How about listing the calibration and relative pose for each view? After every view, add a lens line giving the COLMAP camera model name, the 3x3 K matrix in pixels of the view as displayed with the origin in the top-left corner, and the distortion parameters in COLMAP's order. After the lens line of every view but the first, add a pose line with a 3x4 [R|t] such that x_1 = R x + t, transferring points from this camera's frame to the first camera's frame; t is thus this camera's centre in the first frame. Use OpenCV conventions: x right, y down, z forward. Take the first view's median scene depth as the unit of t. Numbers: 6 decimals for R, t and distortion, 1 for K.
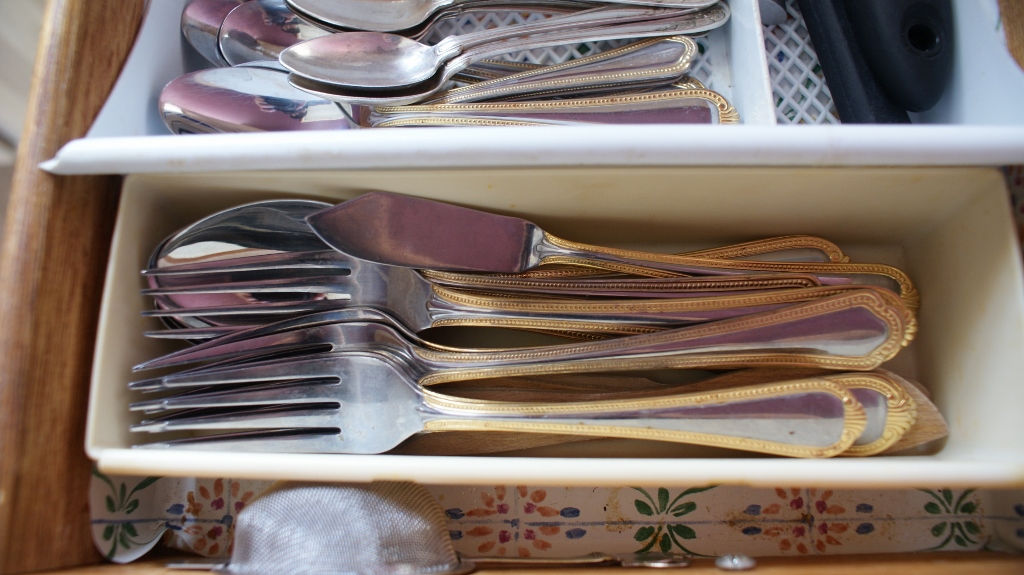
lens RADIAL K [[792.4, 0, 512.0], [0, 792.4, 287.5], [0, 0, 1]] dist [-0.055439, 0.004980]
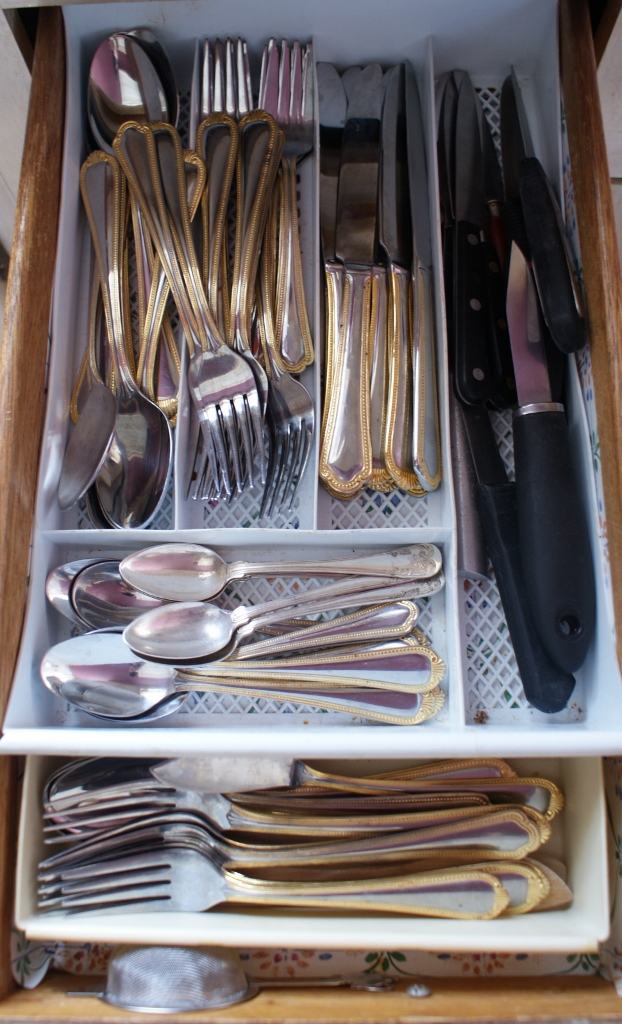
lens RADIAL K [[1076.9, 0, 314.2], [0, 1076.9, 492.7], [0, 0, 1]] dist [-0.097625, 0.209683]
pose [[0.999834, 0.009534, 0.015528, 0.020033], [-0.010155, 0.999131, 0.040425, -0.641478], [-0.015129, -0.040576, 0.999062, -0.967608]]
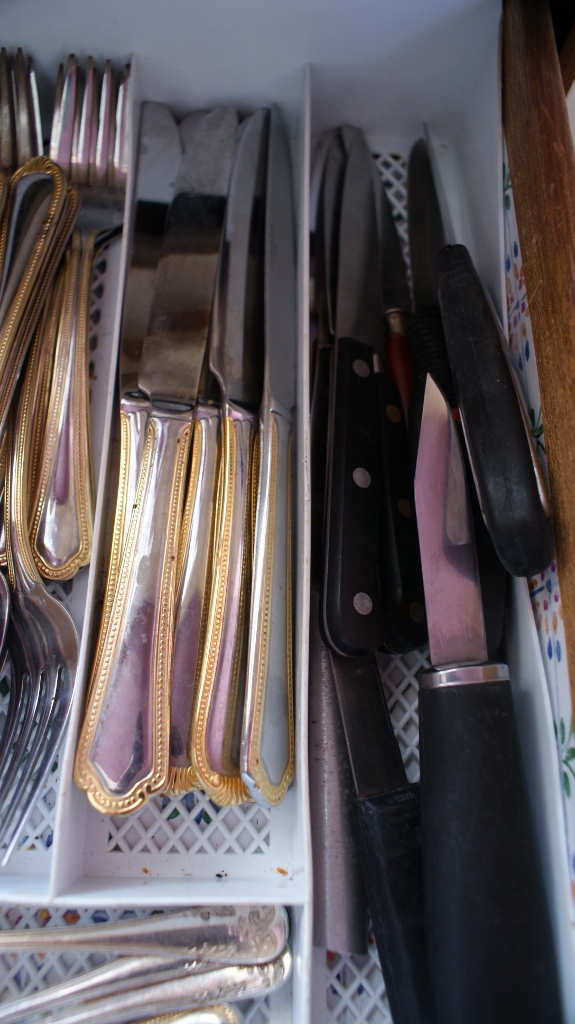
lens RADIAL K [[753.7, 0, 287.5], [0, 753.7, 512.0], [0, 0, 1]] dist [-0.063859, -0.000135]
pose [[0.997053, 0.043485, 0.063201, 0.229968], [-0.044218, 0.998969, 0.010244, -0.900605], [-0.062691, -0.013008, 0.997948, 0.301868]]
